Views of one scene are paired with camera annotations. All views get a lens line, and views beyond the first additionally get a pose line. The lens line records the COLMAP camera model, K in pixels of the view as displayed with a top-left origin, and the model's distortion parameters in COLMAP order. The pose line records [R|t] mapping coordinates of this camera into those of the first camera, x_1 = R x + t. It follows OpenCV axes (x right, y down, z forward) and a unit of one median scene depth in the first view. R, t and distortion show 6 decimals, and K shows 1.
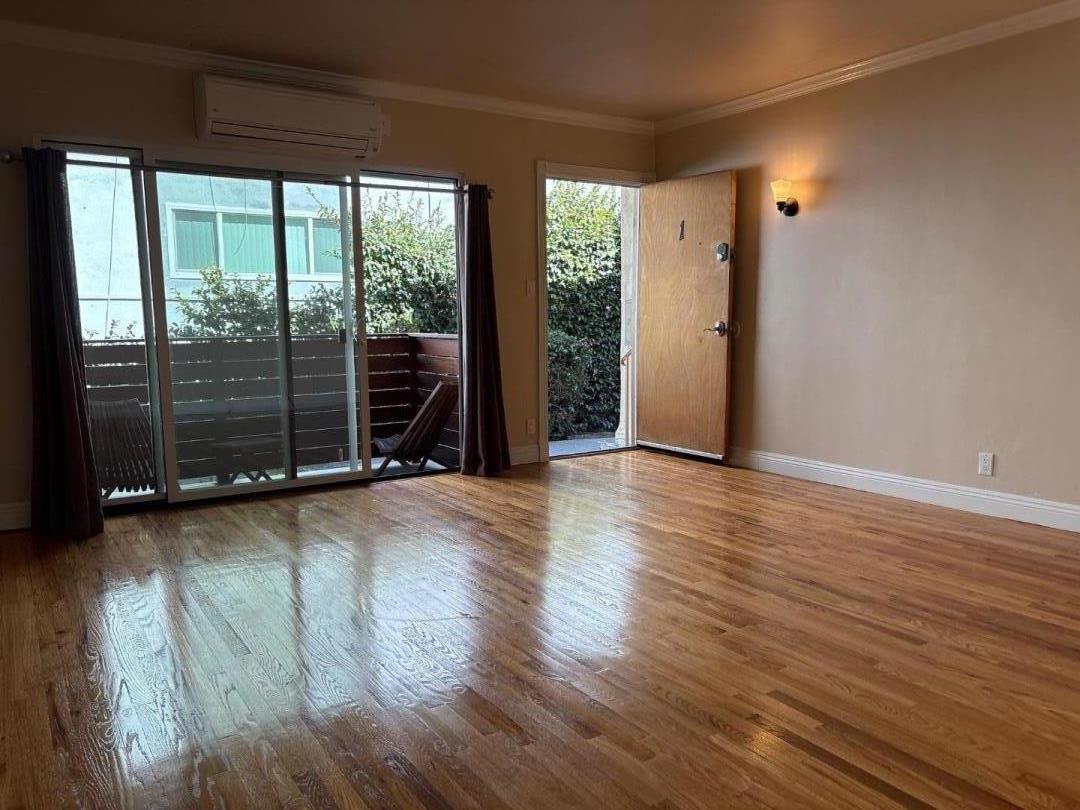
lens RADIAL K [[818.6, 0, 540.0], [0, 818.6, 405.0], [0, 0, 1]] dist [0.020658, -0.006366]
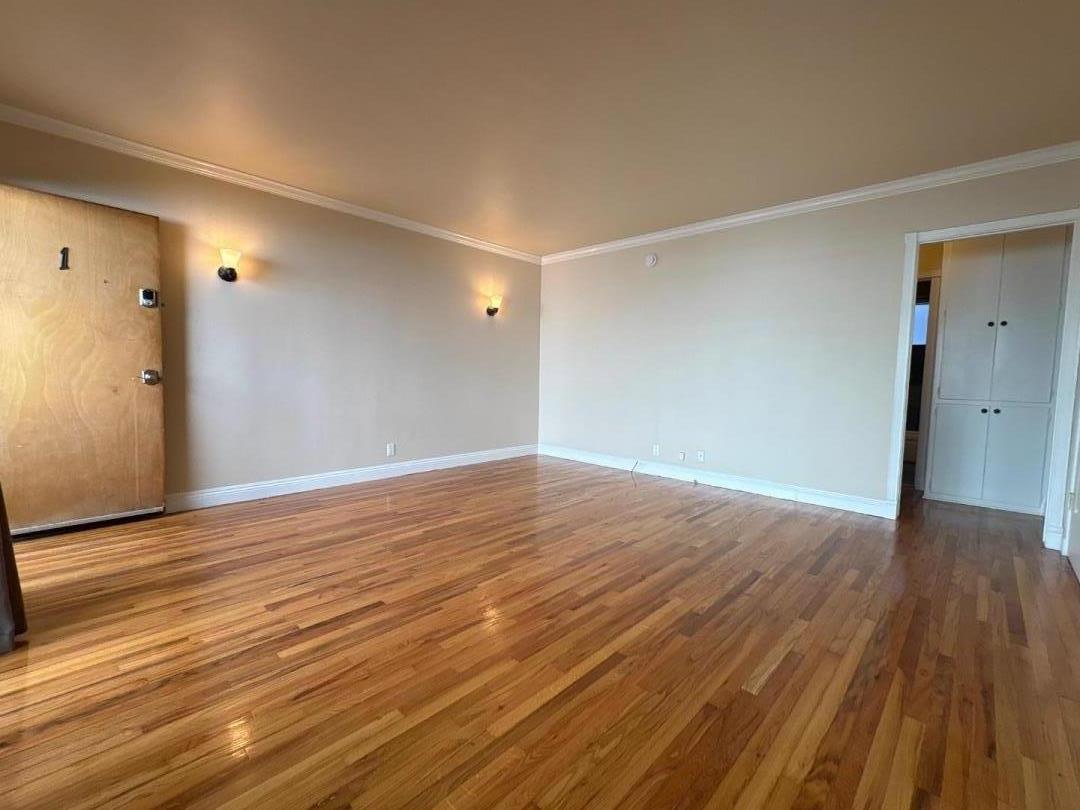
lens RADIAL K [[470.2, 0, 540.0], [0, 470.2, 405.0], [0, 0, 1]] dist [0.001767, 0.000997]
pose [[-0.228622, -0.060120, 0.971657, -0.569642], [0.089359, 0.992582, 0.082440, -0.087470], [-0.969406, 0.105673, -0.221553, 0.913863]]
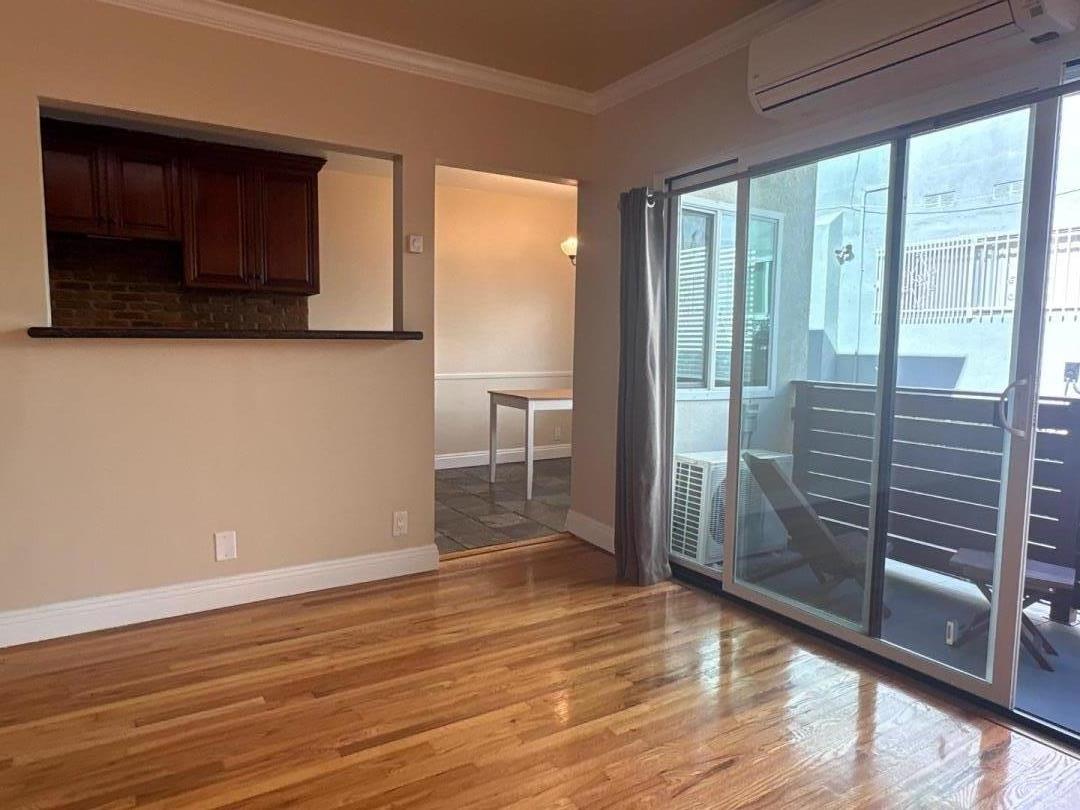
lens RADIAL K [[671.8, 0, 548.8], [0, 671.8, 408.4], [0, 0, 1]] dist [0.000718, 0.000477]
pose [[-0.019429, 0.104811, -0.994302, 0.216617], [-0.121674, 0.986850, 0.106403, -0.119155], [0.992380, 0.123048, -0.006420, 0.889659]]
